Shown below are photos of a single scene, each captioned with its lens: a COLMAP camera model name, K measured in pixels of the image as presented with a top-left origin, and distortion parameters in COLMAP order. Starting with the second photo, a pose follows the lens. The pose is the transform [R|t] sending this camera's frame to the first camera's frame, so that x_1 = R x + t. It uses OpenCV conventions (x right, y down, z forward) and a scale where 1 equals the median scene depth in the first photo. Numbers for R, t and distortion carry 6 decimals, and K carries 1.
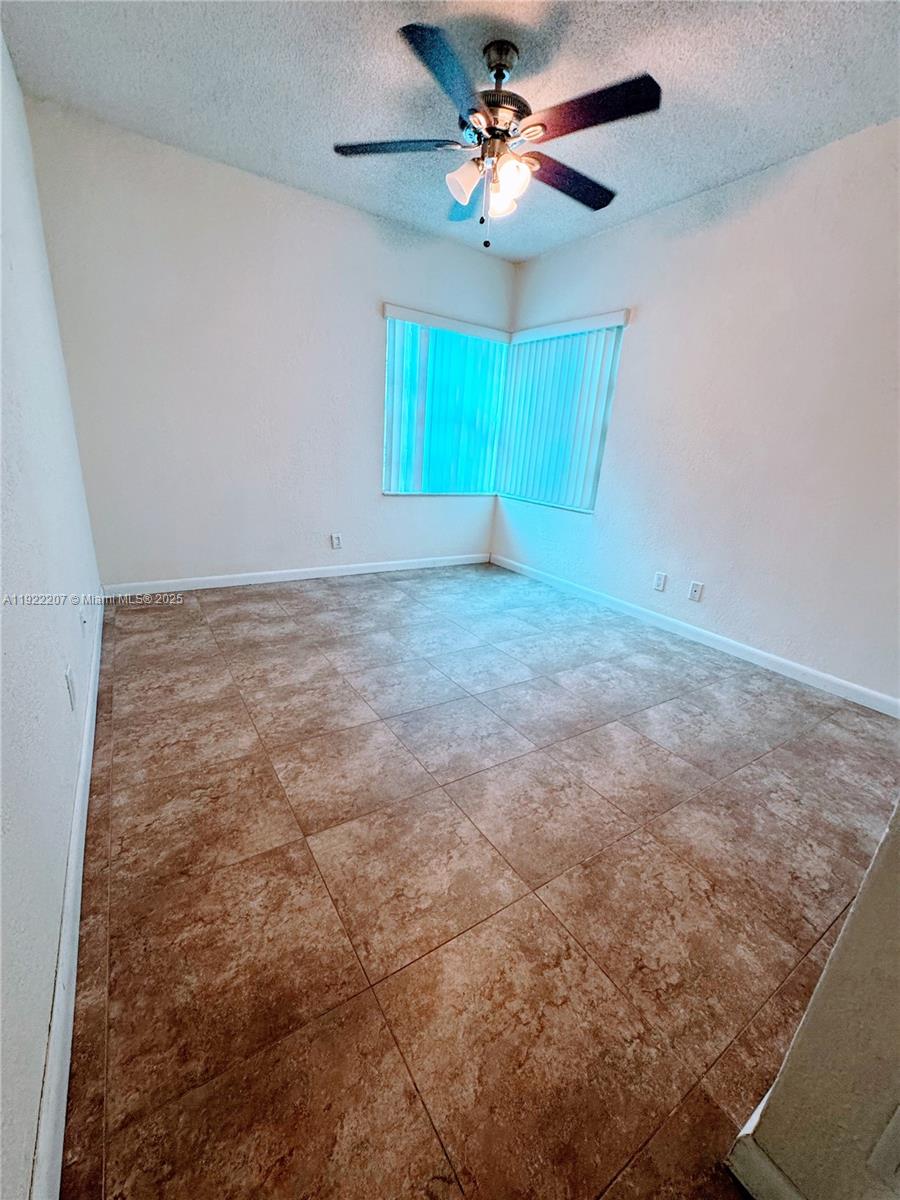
lens RADIAL K [[479.4, 0, 453.0], [0, 479.4, 599.7], [0, 0, 1]] dist [-0.004184, 0.000308]
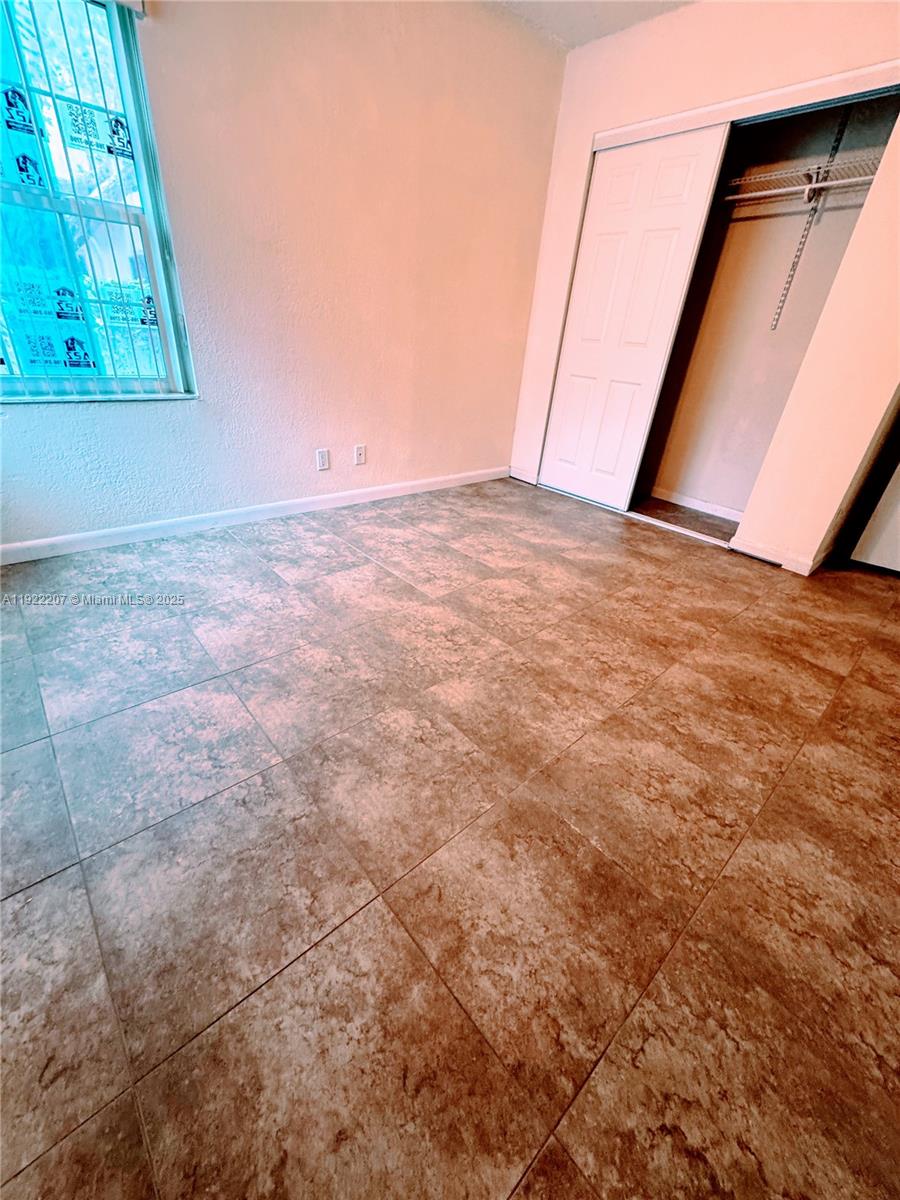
lens RADIAL K [[479.4, 0, 451.5], [0, 479.4, 602.3], [0, 0, 1]] dist [-0.004184, 0.000308]
pose [[-0.140509, -0.554285, 0.820381, -0.615465], [0.222227, 0.789803, 0.571687, -0.367639], [-0.964817, 0.262638, 0.012202, 1.081219]]
